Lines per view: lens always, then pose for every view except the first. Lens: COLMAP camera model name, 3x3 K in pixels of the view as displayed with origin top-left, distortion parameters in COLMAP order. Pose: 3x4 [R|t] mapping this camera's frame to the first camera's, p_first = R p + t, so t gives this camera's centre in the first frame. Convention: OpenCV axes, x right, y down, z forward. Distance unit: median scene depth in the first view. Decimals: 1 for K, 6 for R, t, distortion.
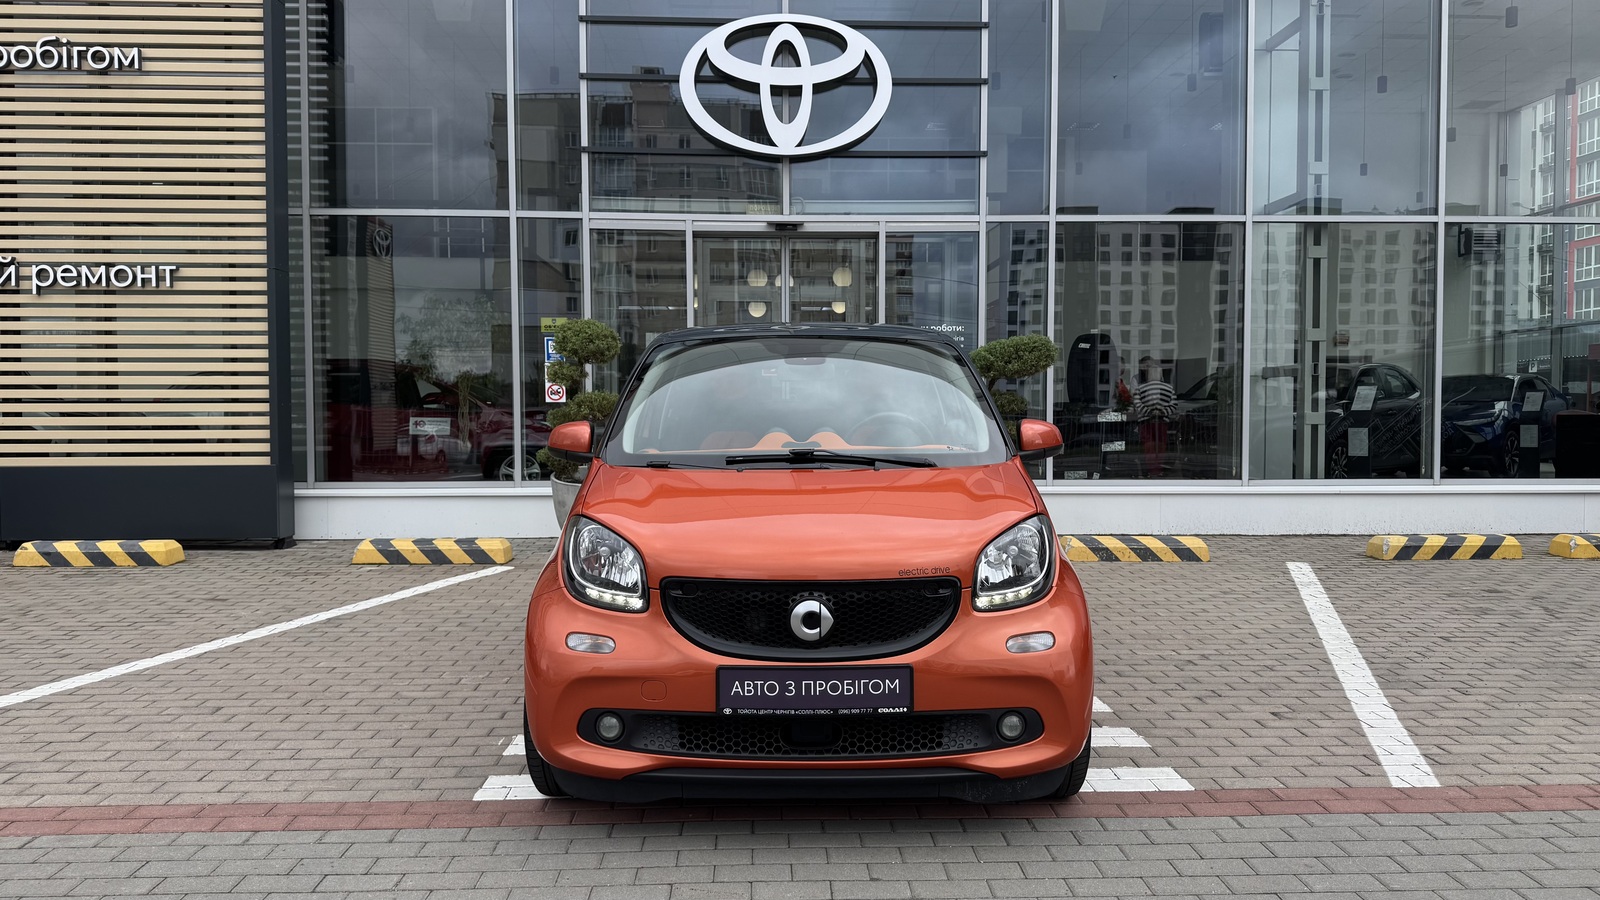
lens RADIAL K [[1140.8, 0, 801.3], [0, 1140.8, 451.4], [0, 0, 1]] dist [0.018687, -0.023666]
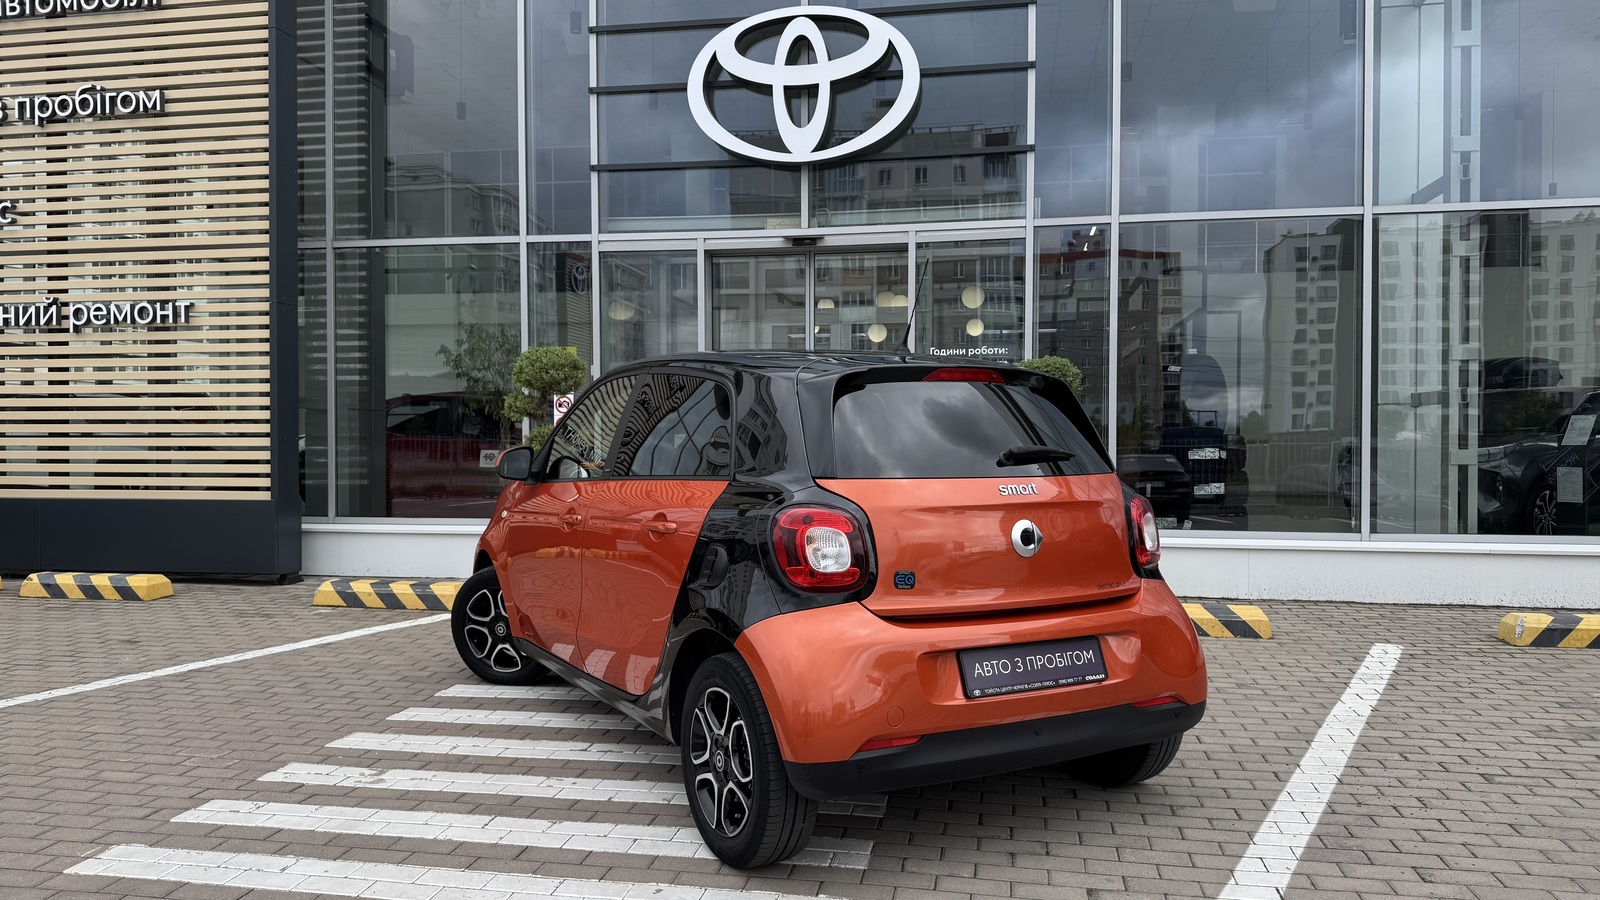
lens RADIAL K [[1140.8, 0, 801.3], [0, 1140.8, 451.4], [0, 0, 1]] dist [0.018687, -0.023666]
pose [[0.974031, 0.003991, -0.226378, 0.208873], [-0.009385, 0.999697, -0.022756, -0.012183], [0.226219, 0.024289, 0.973774, 0.141073]]
